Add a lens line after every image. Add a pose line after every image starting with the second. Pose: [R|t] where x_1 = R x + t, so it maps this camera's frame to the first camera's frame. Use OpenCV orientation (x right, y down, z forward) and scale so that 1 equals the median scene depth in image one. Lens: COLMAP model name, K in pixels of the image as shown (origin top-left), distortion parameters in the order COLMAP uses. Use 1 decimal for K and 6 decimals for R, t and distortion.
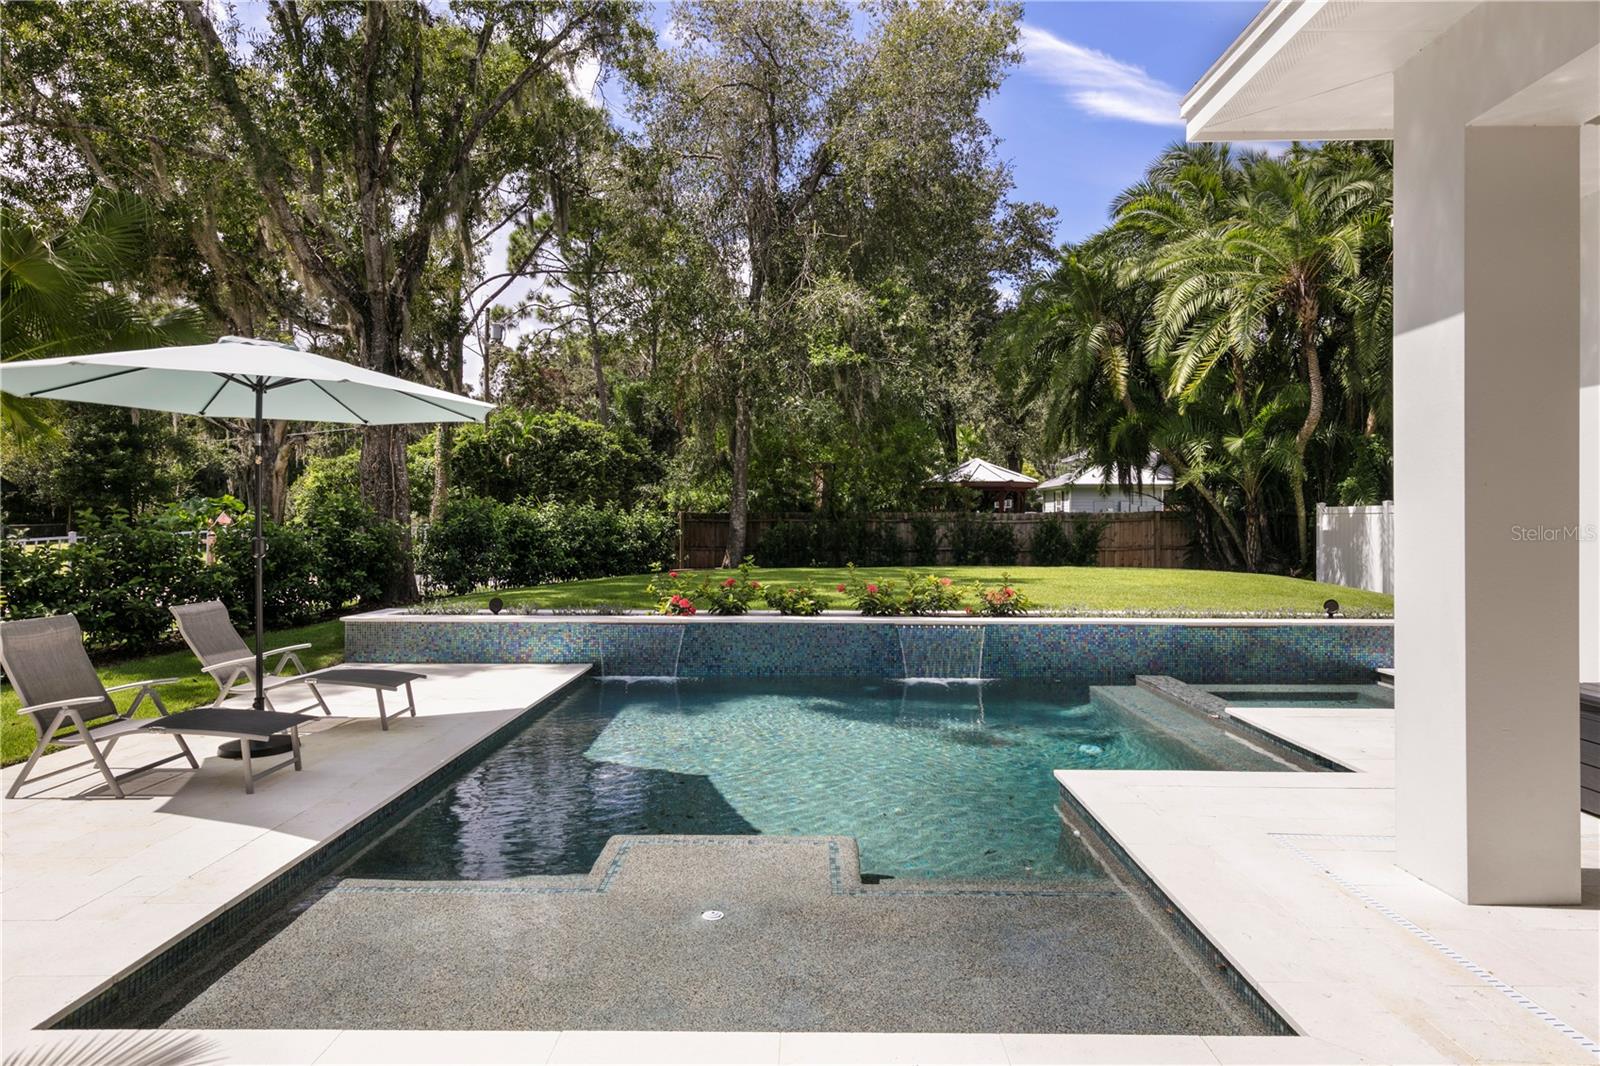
lens RADIAL K [[914.8, 0, 800.0], [0, 914.8, 533.0], [0, 0, 1]] dist [0.017618, 0.000070]
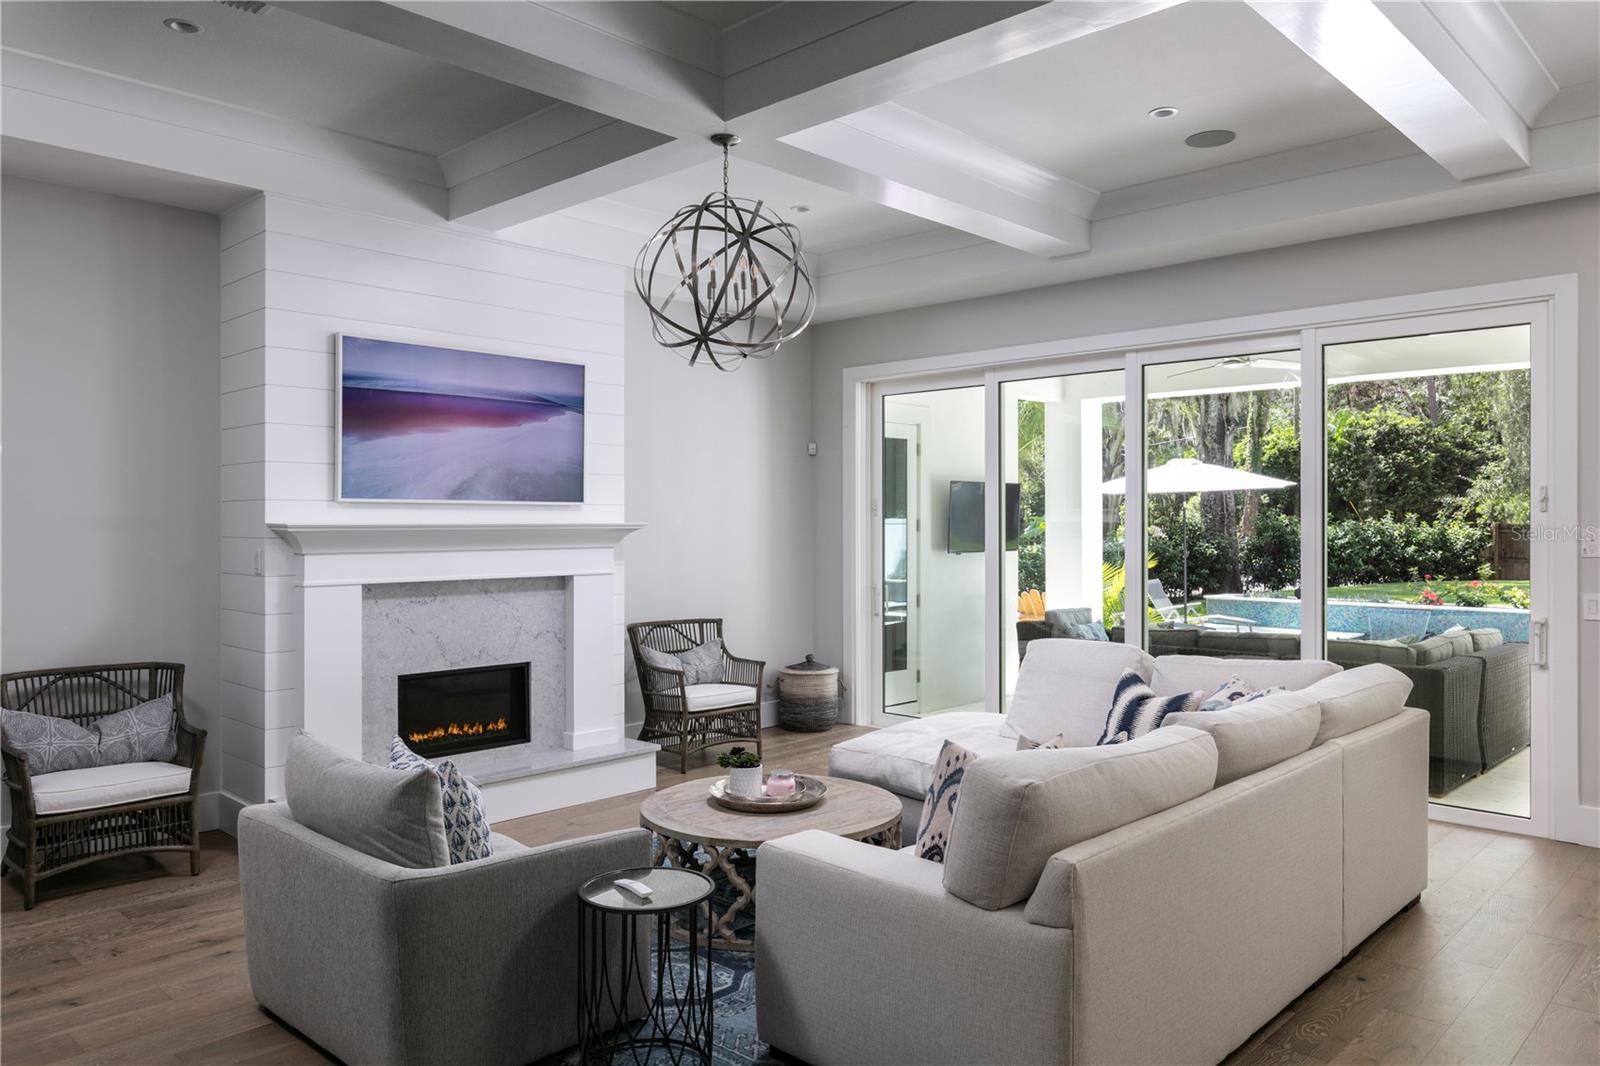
lens RADIAL K [[1159.9, 0, 800.0], [0, 1159.9, 533.0], [0, 0, 1]] dist [0.001585, 0.000827]
pose [[0.740988, -0.002027, -0.671515, 0.193832], [-0.000341, 0.999994, -0.003395, -0.008157], [0.671518, 0.002744, 0.740983, -0.548092]]
